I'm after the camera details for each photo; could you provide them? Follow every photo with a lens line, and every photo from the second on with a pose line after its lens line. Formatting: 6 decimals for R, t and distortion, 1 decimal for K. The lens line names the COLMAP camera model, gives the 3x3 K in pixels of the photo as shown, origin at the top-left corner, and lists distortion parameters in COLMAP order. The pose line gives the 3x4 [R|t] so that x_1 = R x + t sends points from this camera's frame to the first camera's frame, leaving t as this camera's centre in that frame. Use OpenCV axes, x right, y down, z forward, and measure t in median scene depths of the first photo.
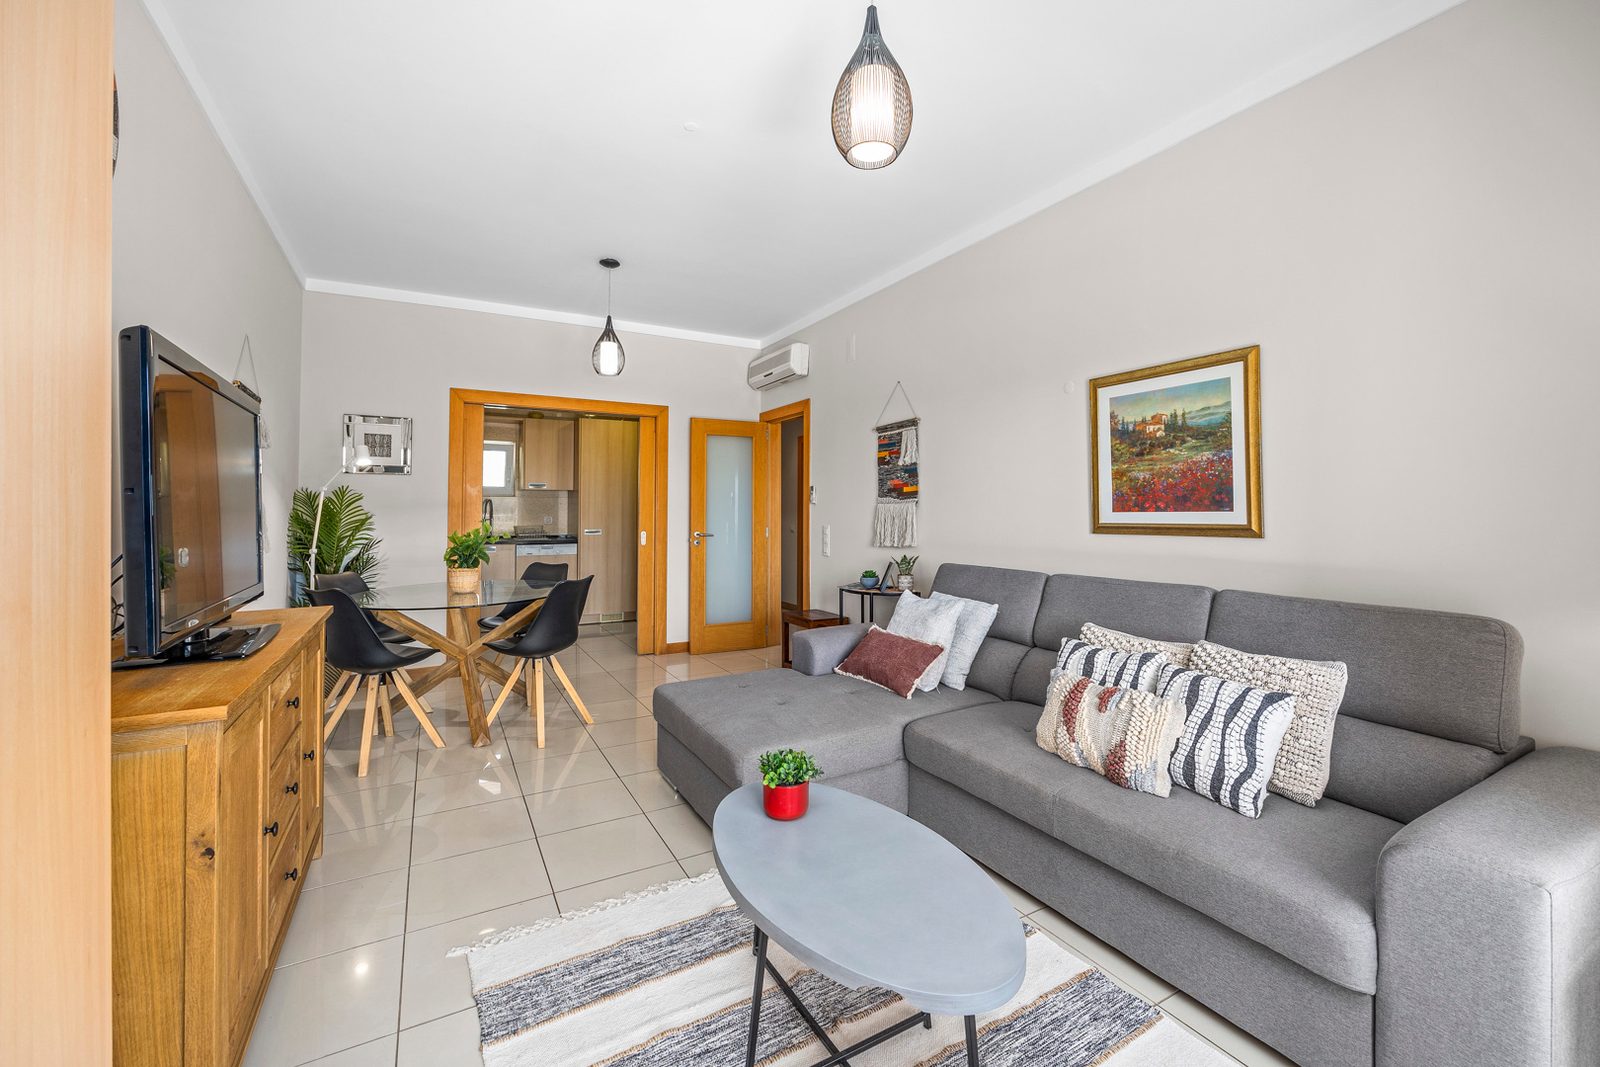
lens RADIAL K [[652.6, 0, 801.0], [0, 652.6, 494.6], [0, 0, 1]] dist [-0.000570, -0.000087]
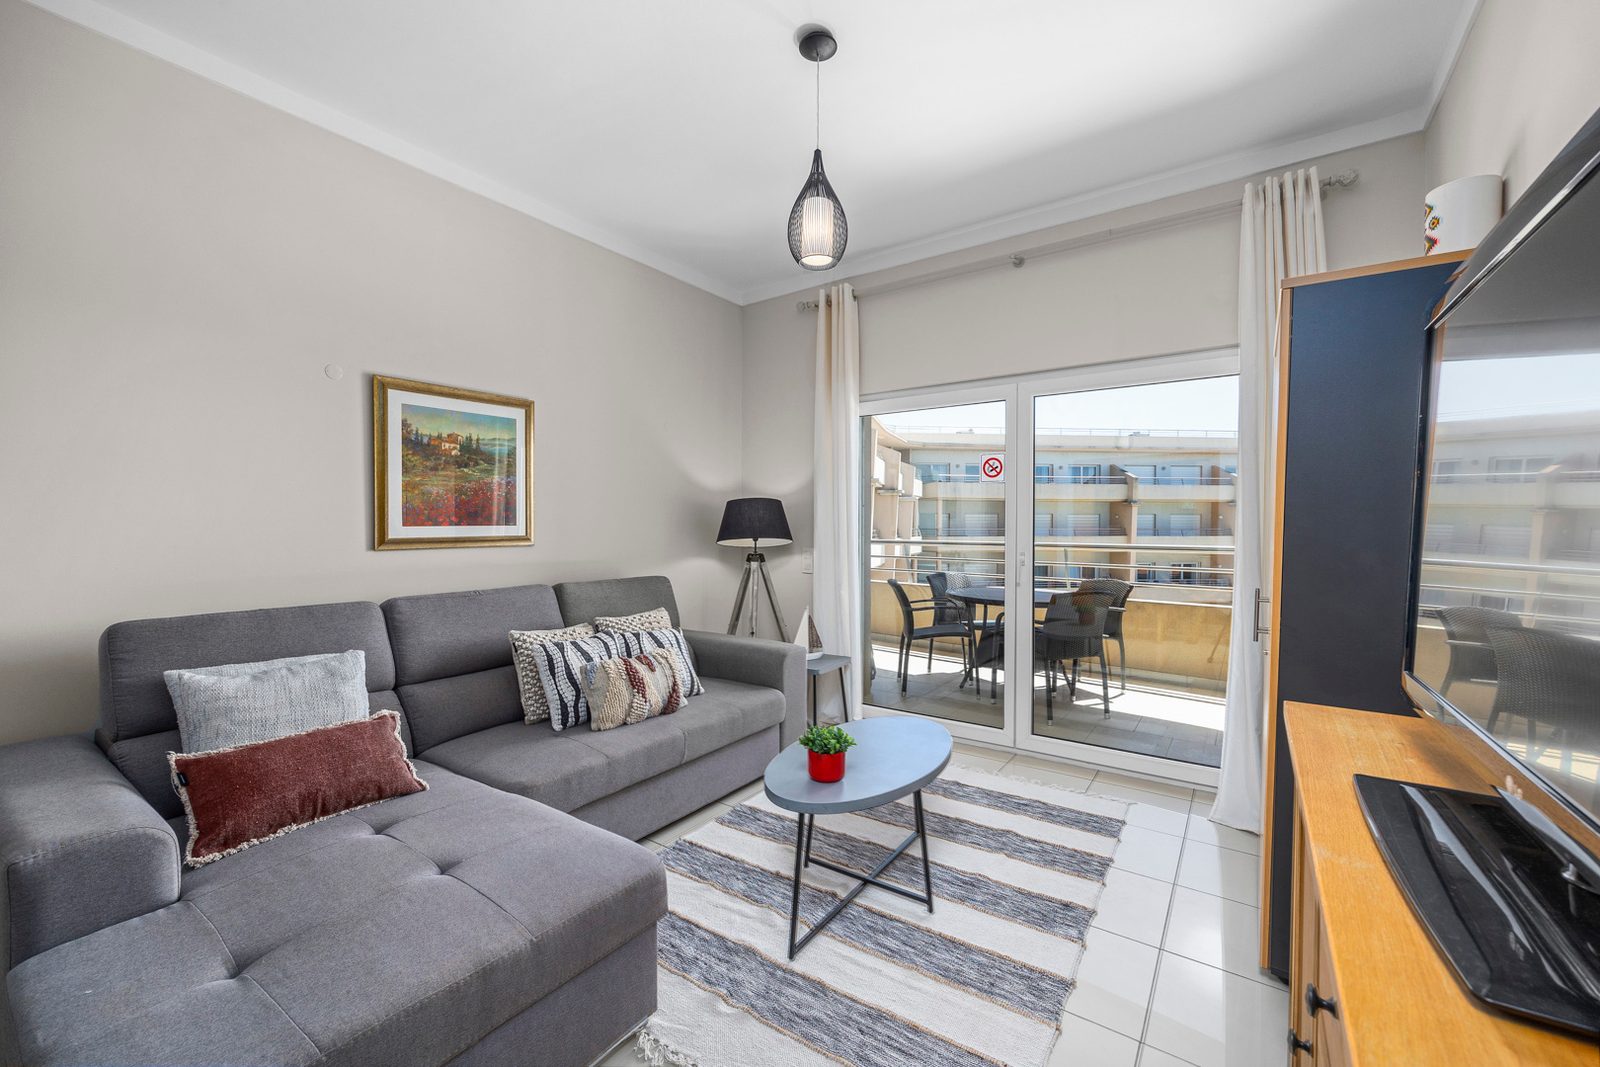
lens RADIAL K [[640.9, 0, 800.0], [0, 640.9, 533.5], [0, 0, 1]] dist [-0.002038, -0.000481]
pose [[-0.433452, -0.012360, 0.901092, -0.642772], [-0.023812, 0.999714, 0.002259, 0.023182], [-0.900862, -0.020478, -0.433622, 0.951503]]
